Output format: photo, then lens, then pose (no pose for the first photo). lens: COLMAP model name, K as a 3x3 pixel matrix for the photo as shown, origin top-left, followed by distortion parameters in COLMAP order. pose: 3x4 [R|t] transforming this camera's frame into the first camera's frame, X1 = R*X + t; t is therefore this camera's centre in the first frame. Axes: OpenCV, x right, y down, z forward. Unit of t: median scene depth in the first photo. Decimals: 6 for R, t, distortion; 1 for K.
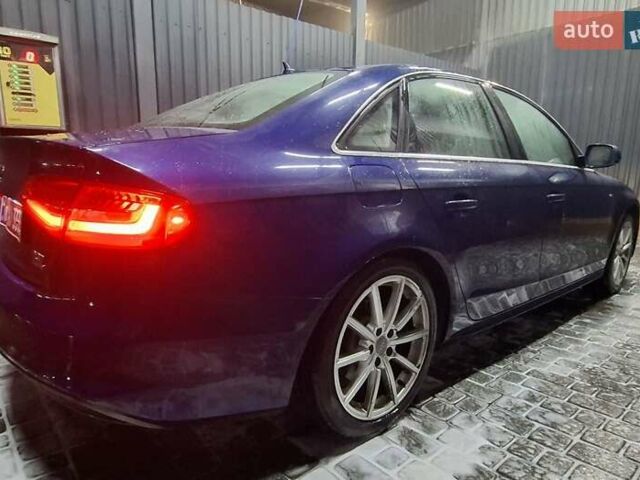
lens RADIAL K [[439.6, 0, 320.5], [0, 439.6, 242.0], [0, 0, 1]] dist [-0.026137, 0.000972]
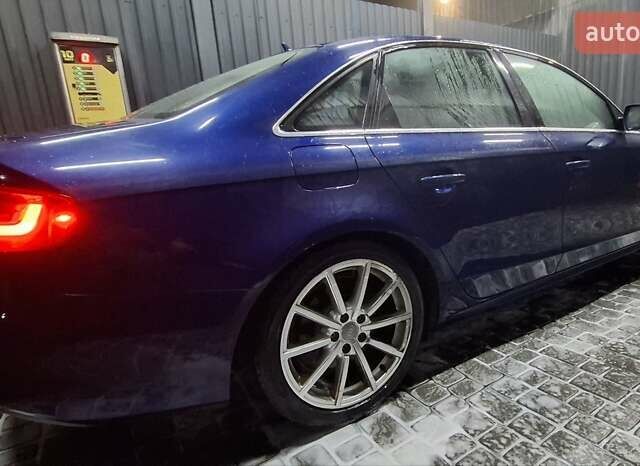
lens RADIAL K [[416.4, 0, 398.0], [0, 416.4, 231.9], [0, 0, 1]] dist [-0.020515, -0.001307]
pose [[0.995952, -0.044880, -0.077881, 0.303533], [0.047906, 0.998151, 0.037425, -0.012377], [0.076057, -0.041004, 0.996260, 0.096788]]
